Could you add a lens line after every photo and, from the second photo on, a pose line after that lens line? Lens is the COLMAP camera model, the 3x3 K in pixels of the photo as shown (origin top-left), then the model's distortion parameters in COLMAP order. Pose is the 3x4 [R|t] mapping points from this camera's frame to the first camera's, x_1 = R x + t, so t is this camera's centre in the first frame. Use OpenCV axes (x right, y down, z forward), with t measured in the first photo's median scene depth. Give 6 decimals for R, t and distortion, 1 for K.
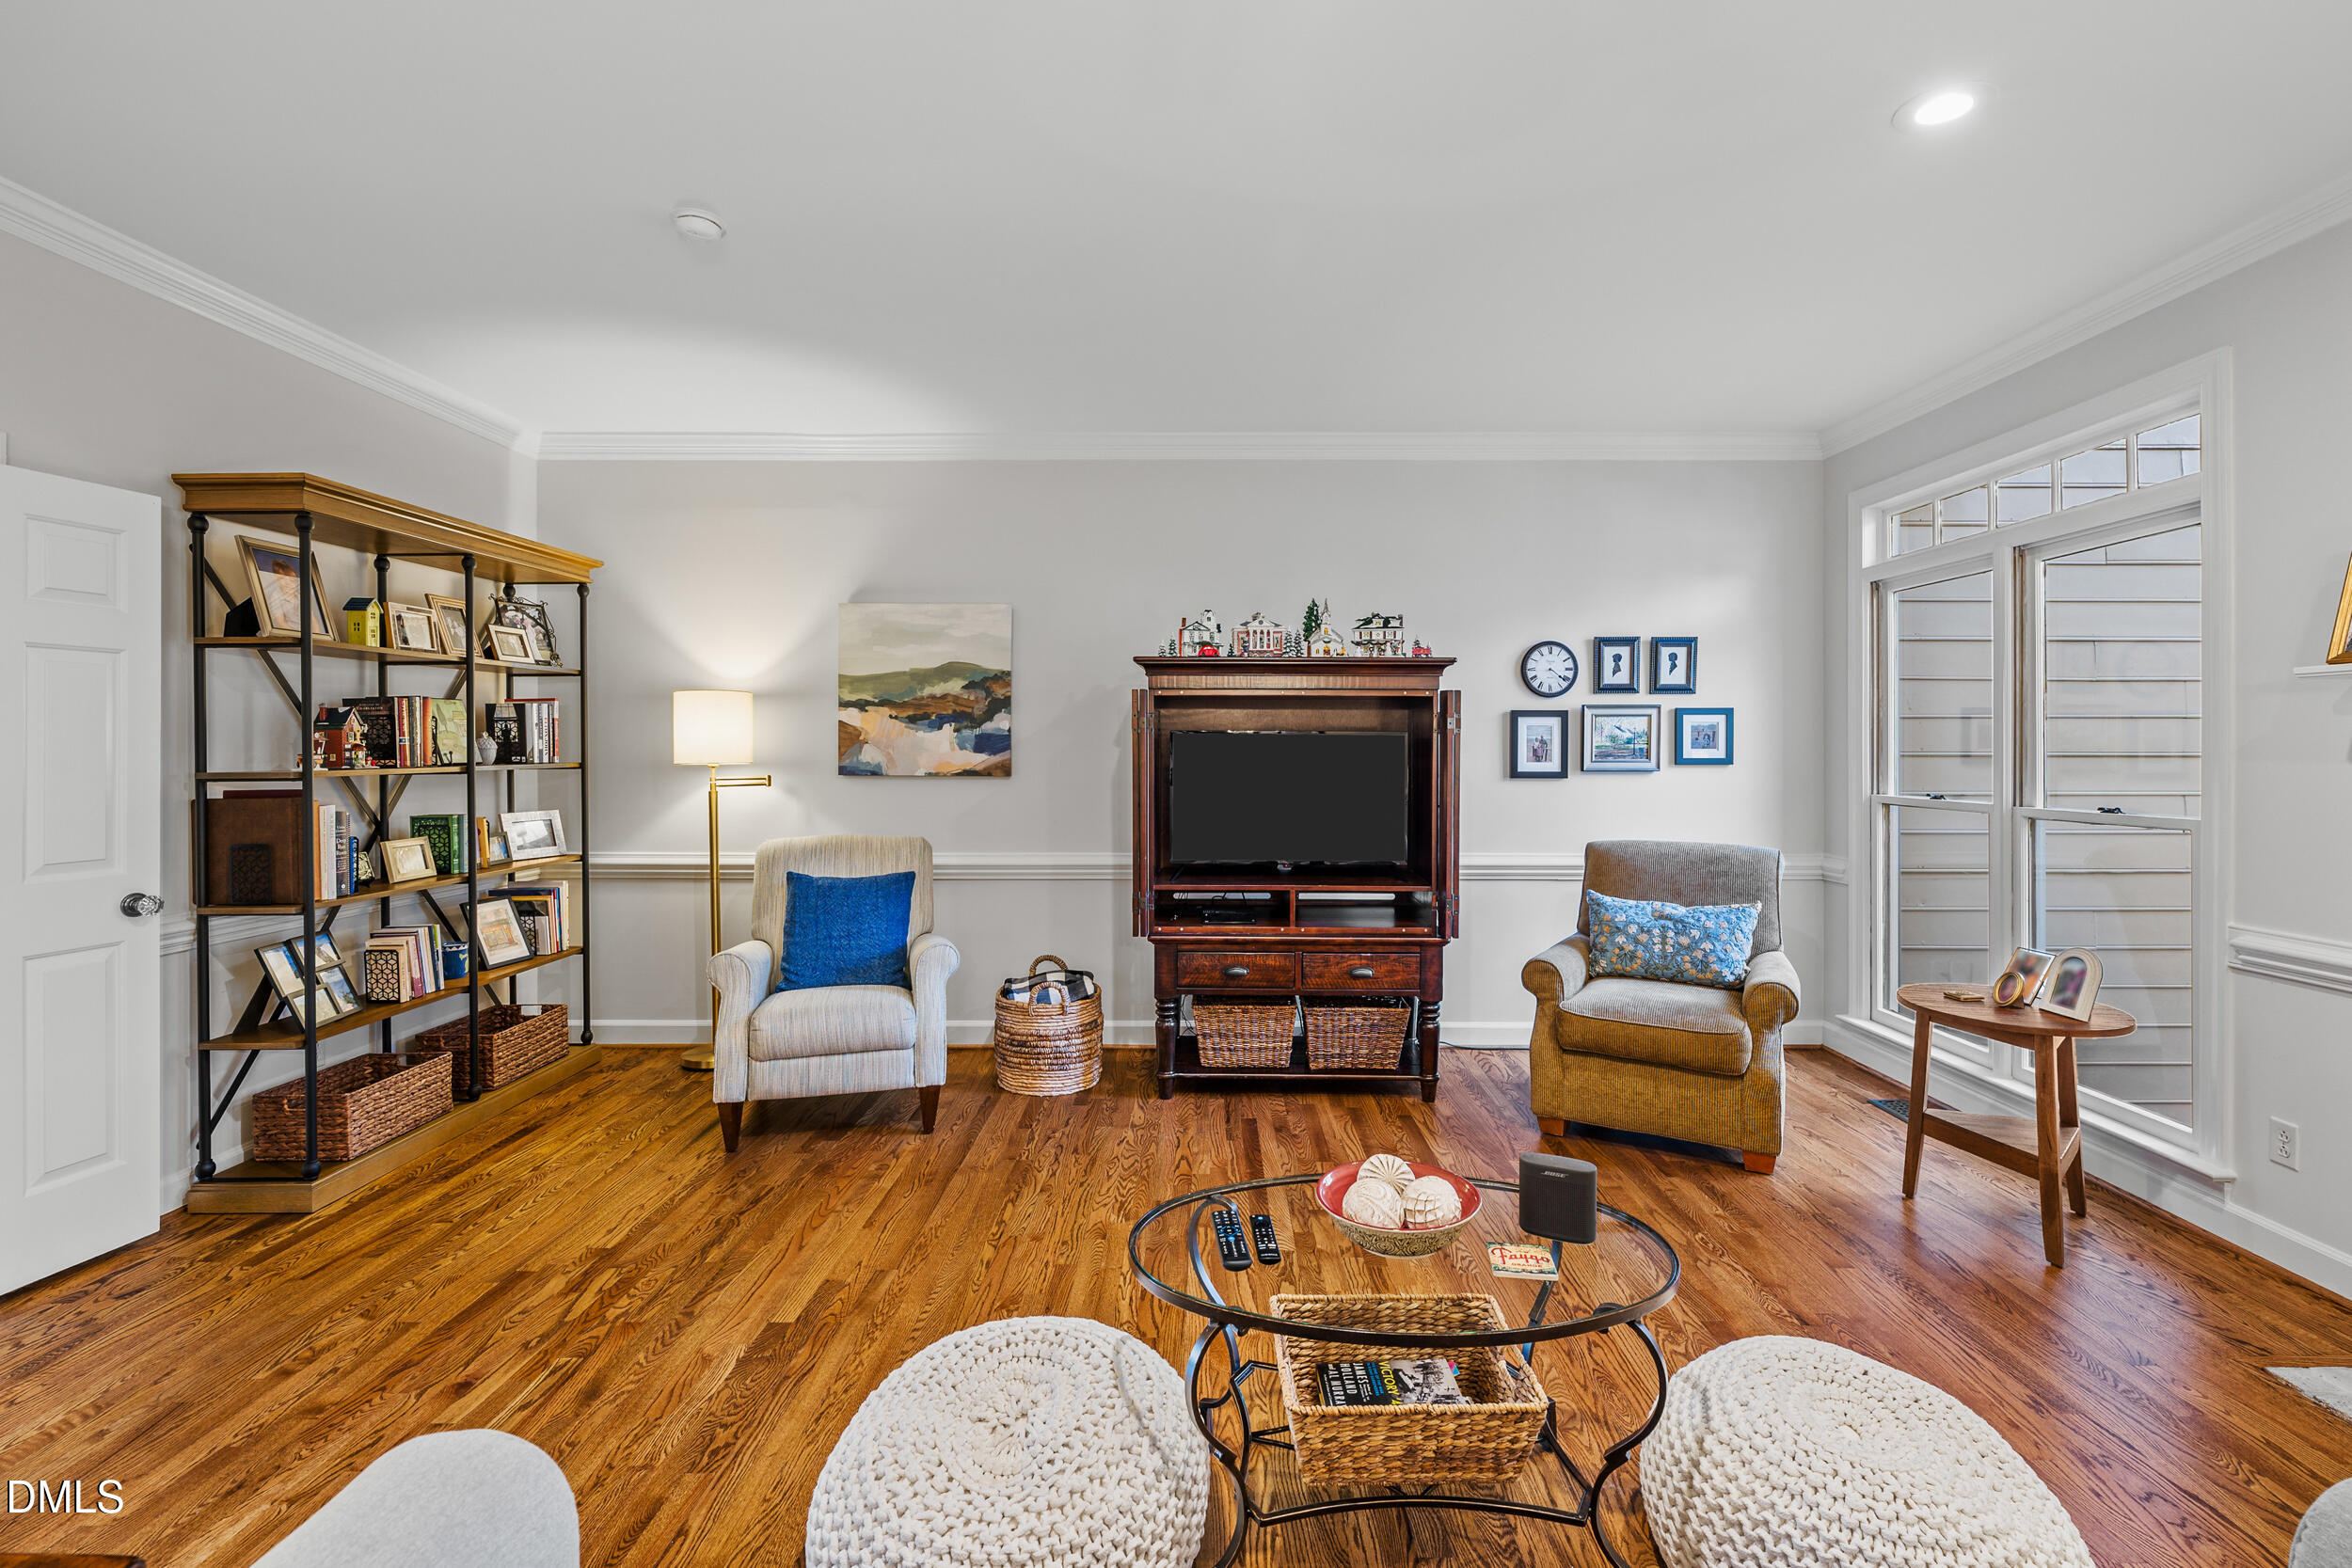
lens RADIAL K [[1037.9, 0, 1201.2], [0, 1037.9, 745.8], [0, 0, 1]] dist [0.001180, -0.000002]
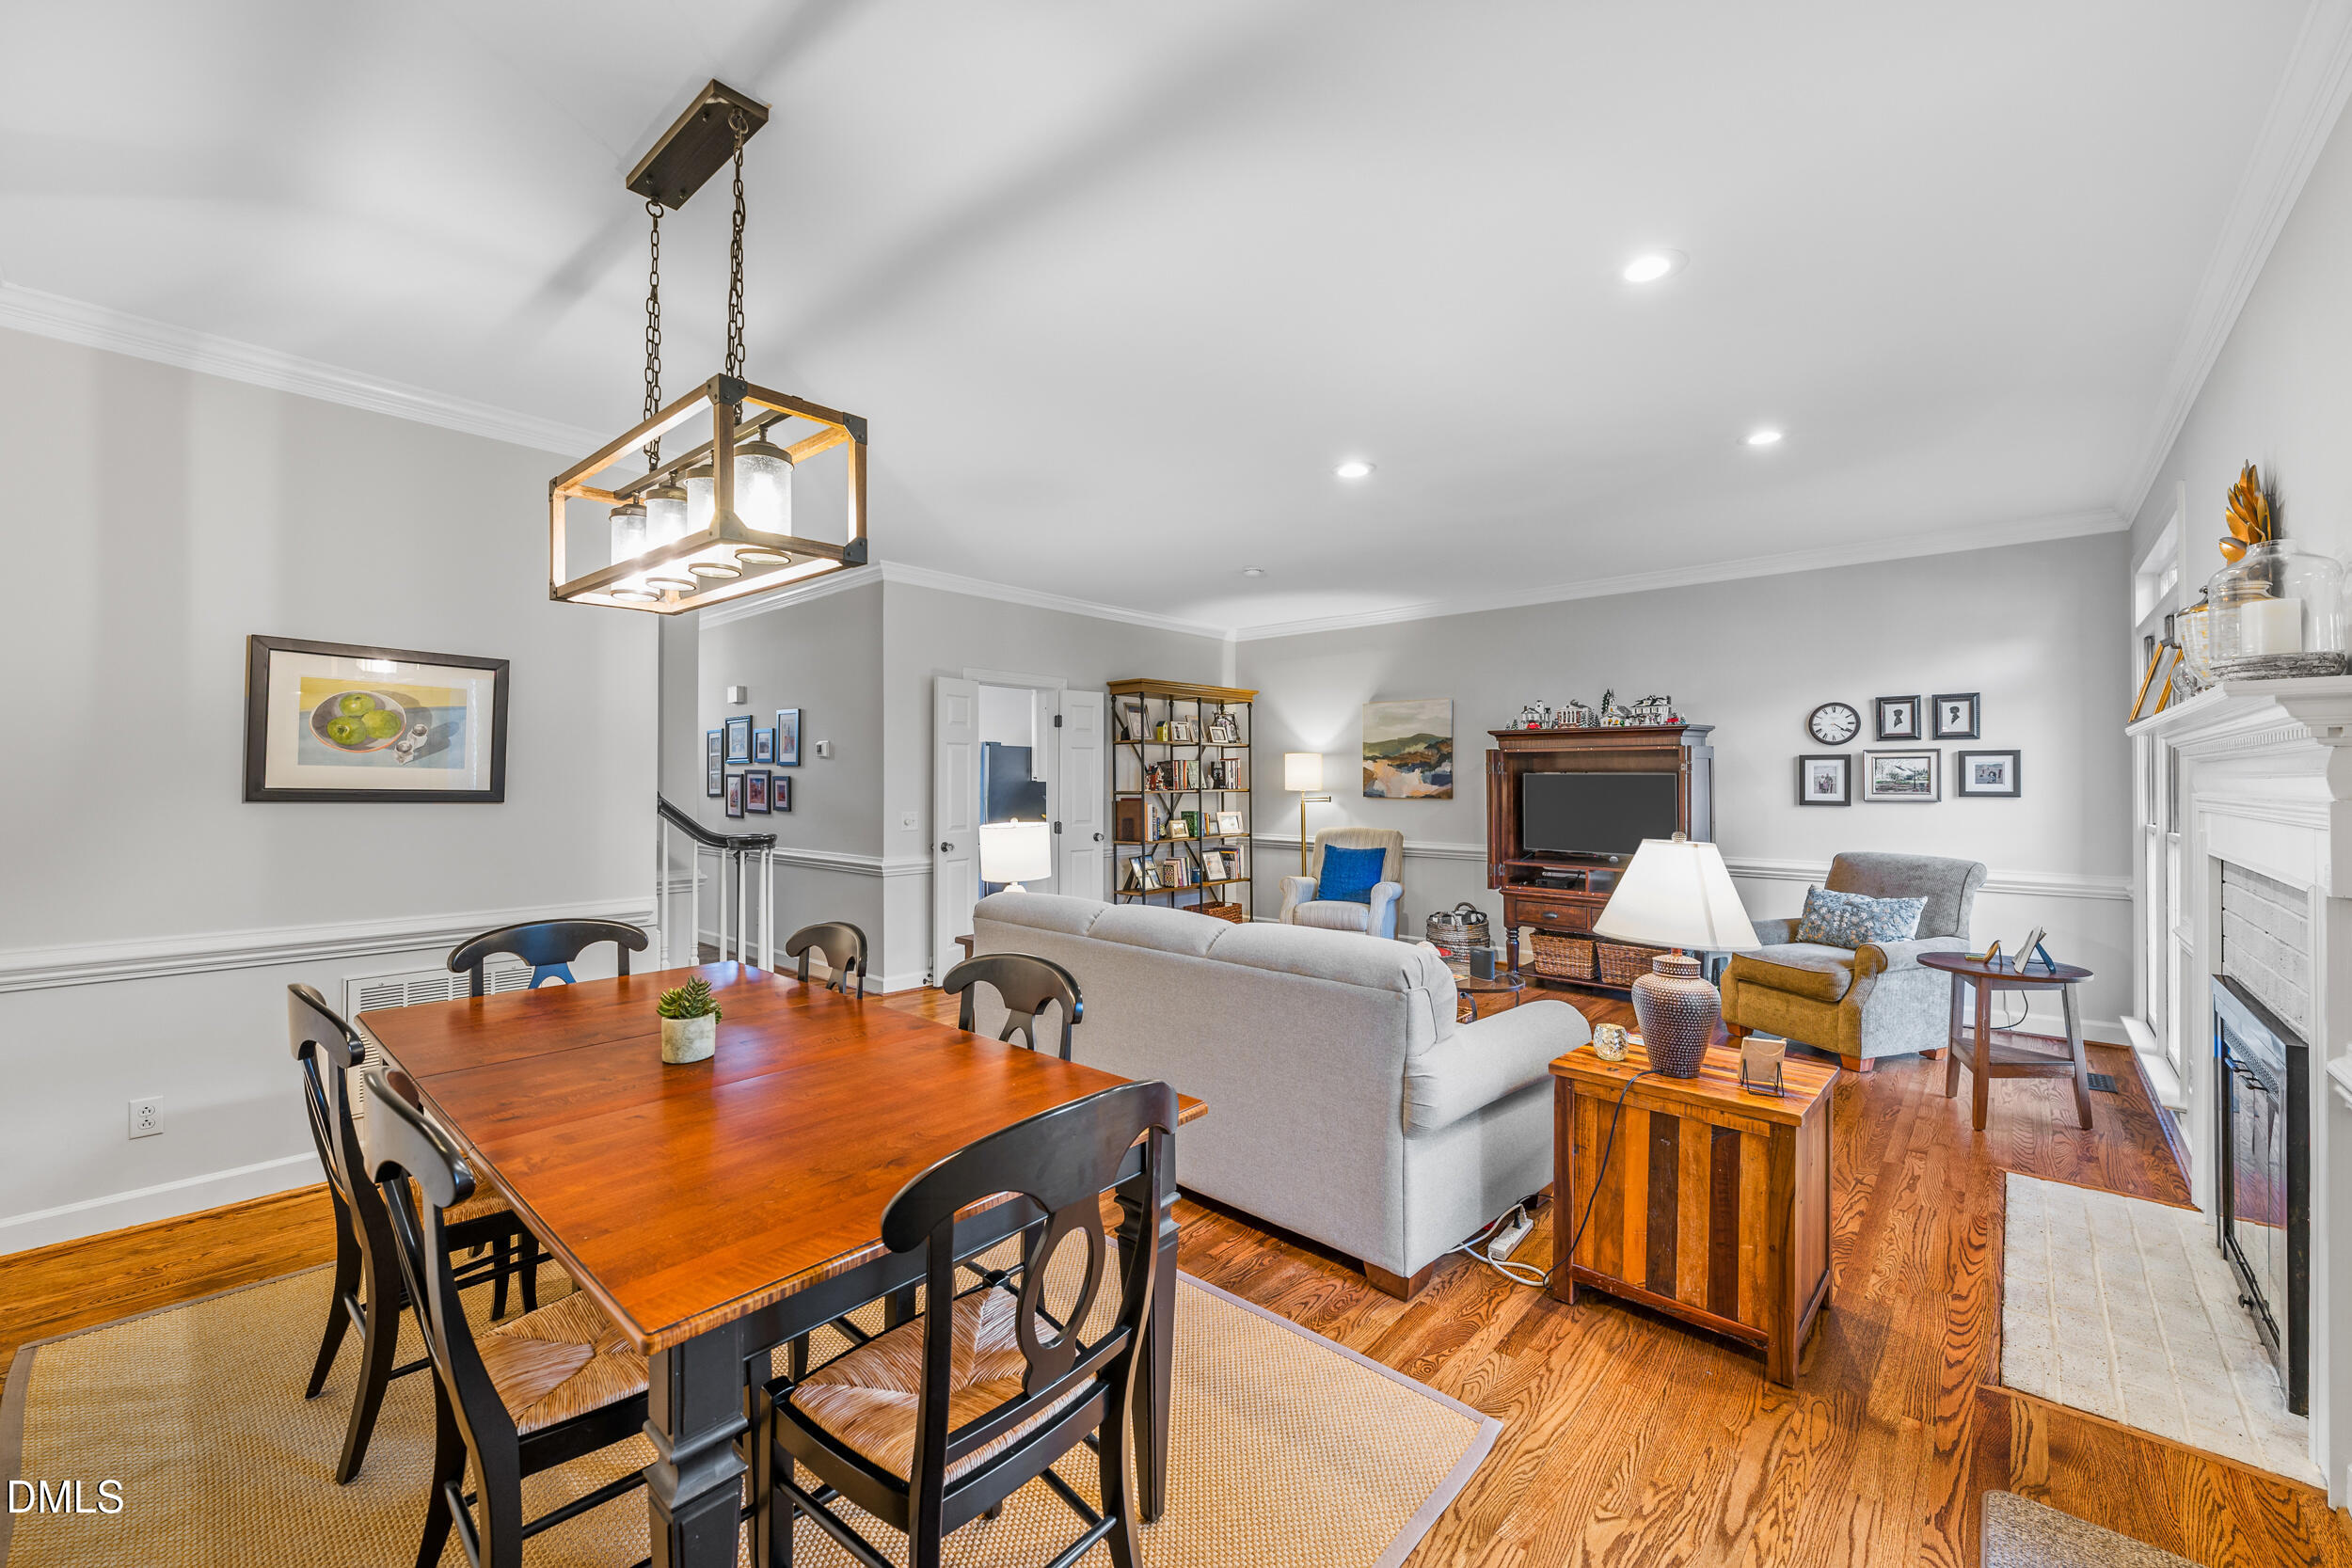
lens RADIAL K [[923.6, 0, 1168.1], [0, 923.6, 778.5], [0, 0, 1]] dist [-0.001596, 0.000170]
pose [[0.738334, -0.001025, -0.674434, 0.558323], [0.000197, 0.999999, -0.001305, -0.002540], [0.674435, 0.000831, 0.738334, -0.498188]]
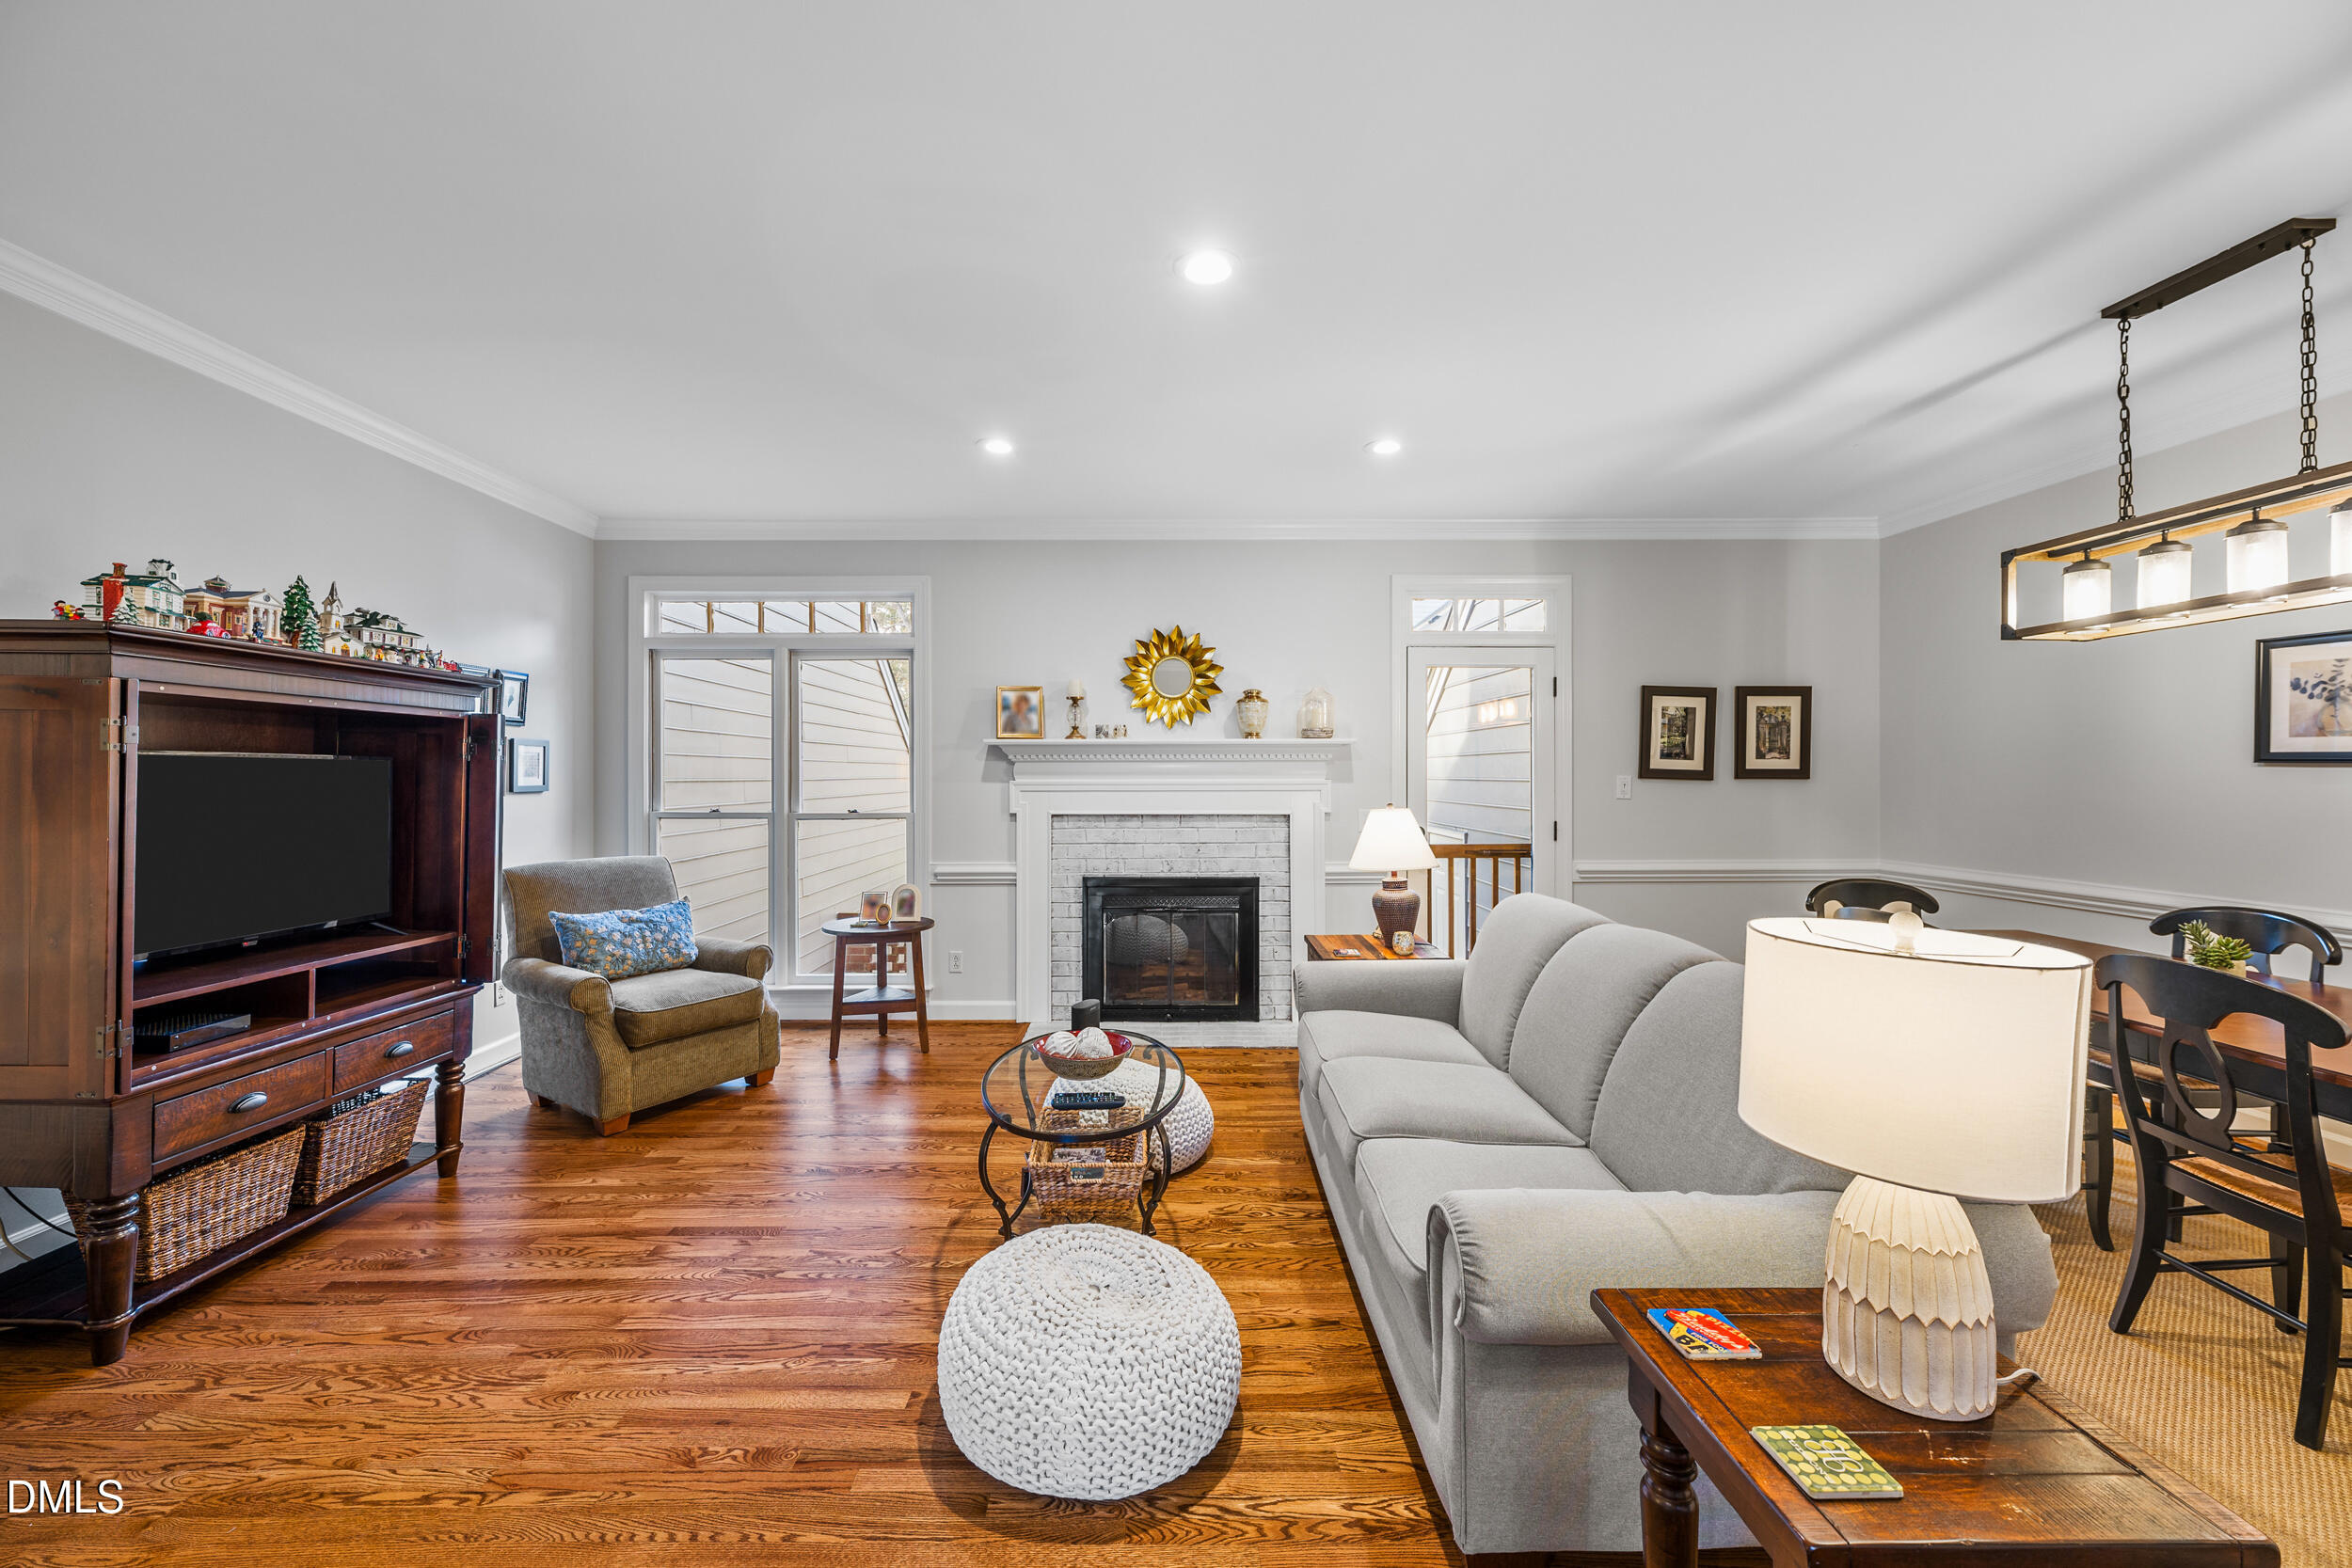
lens RADIAL K [[923.6, 0, 1162.5], [0, 923.6, 782.7], [0, 0, 1]] dist [-0.001596, 0.000170]
pose [[-0.009373, -0.006364, 0.999936, -0.547086], [0.002730, 0.999976, 0.006389, 0.004038], [-0.999952, 0.002789, -0.009355, 0.382216]]
